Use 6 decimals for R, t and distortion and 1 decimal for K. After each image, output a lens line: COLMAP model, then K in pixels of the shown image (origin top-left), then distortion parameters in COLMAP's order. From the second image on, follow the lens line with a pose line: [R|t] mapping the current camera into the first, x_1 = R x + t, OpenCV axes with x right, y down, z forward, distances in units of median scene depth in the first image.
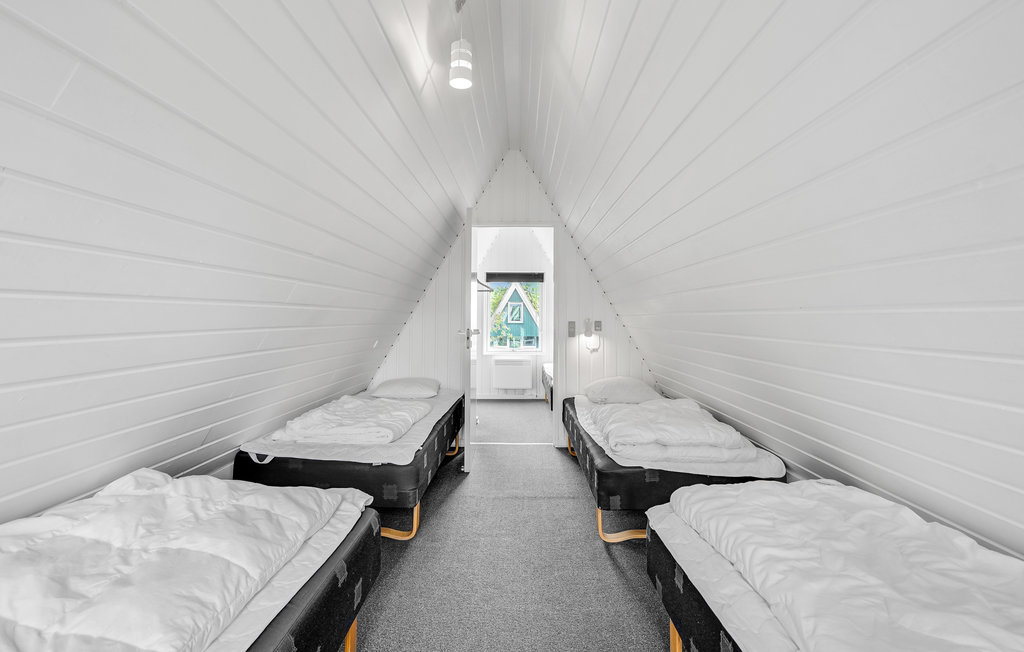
lens RADIAL K [[484.2, 0, 511.9], [0, 484.2, 322.6], [0, 0, 1]] dist [-0.038205, 0.004041]
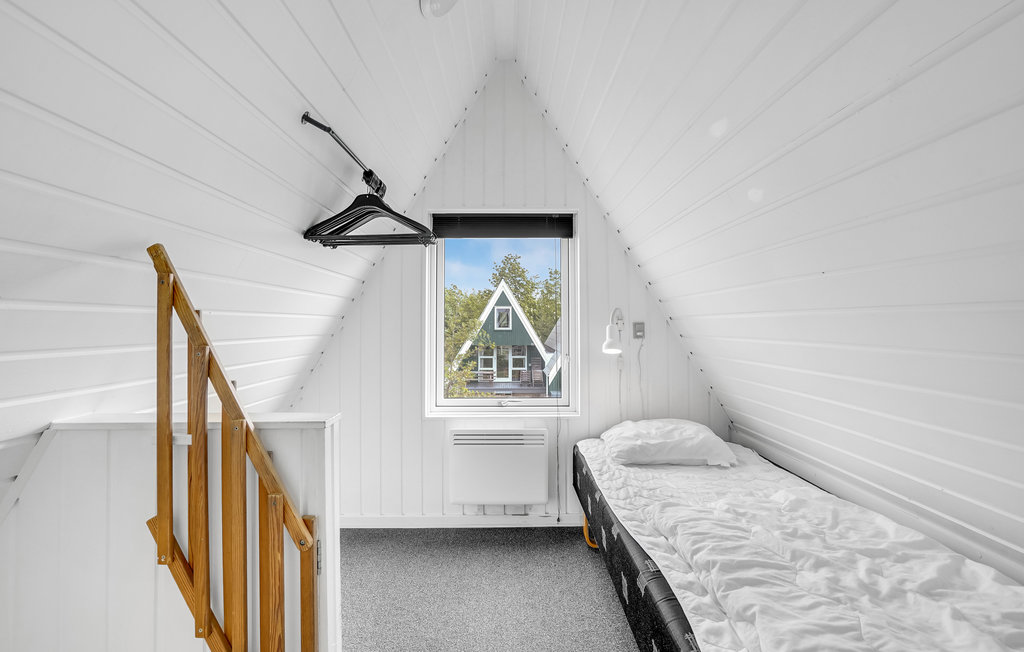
lens RADIAL K [[484.2, 0, 511.9], [0, 484.2, 322.7], [0, 0, 1]] dist [-0.038205, 0.004041]
pose [[0.999642, -0.007891, 0.025563, 0.002582], [0.008207, 0.999891, -0.012276, -0.005948], [-0.025463, 0.012482, 0.999598, 0.597564]]
